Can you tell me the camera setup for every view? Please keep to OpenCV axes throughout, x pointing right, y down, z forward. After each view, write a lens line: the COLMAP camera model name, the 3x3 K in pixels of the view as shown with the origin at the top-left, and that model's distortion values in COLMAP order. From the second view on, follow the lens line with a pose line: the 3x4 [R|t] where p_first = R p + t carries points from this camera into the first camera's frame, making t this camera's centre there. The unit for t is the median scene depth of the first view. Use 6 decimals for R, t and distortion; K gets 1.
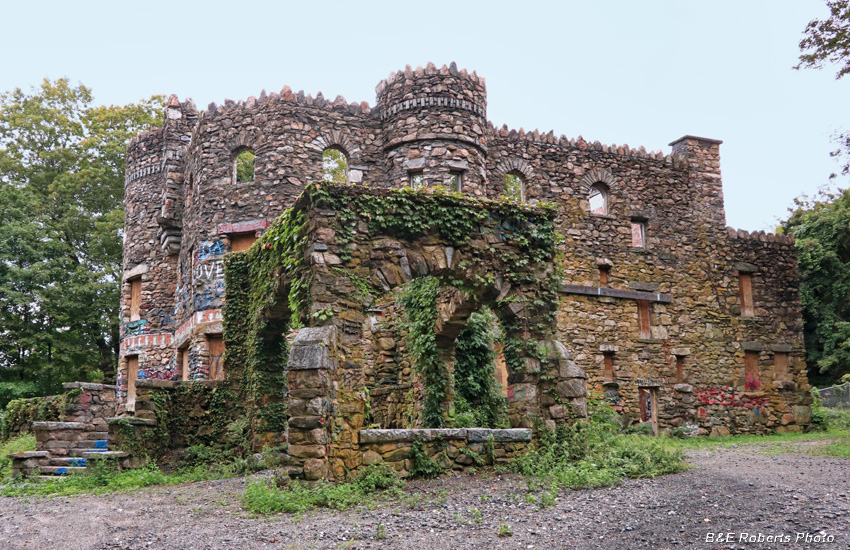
lens RADIAL K [[776.1, 0, 425.1], [0, 776.1, 273.8], [0, 0, 1]] dist [0.004616, -0.008485]
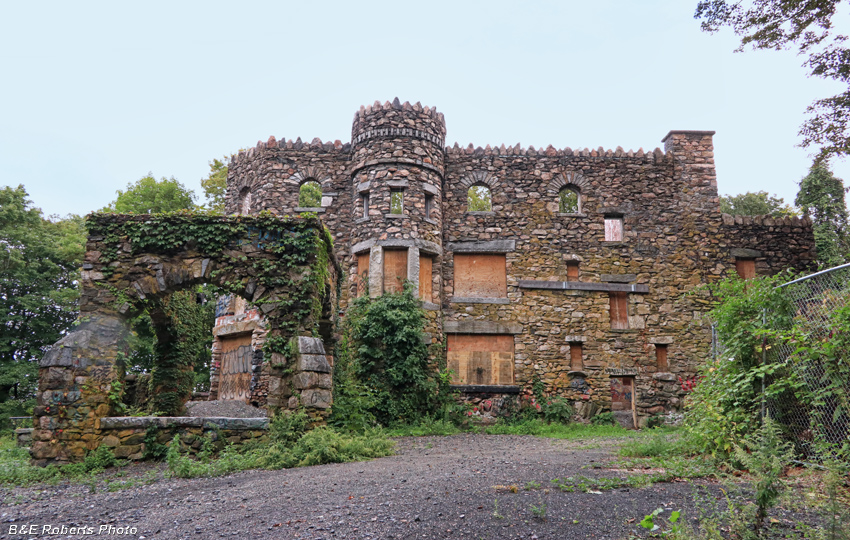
lens RADIAL K [[636.7, 0, 425.8], [0, 636.7, 234.1], [0, 0, 1]] dist [0.010471, -0.001661]
pose [[0.940534, -0.078828, -0.330427, 0.355339], [0.055073, 0.995219, -0.080663, 0.013069], [0.335205, 0.057669, 0.940378, 0.109198]]
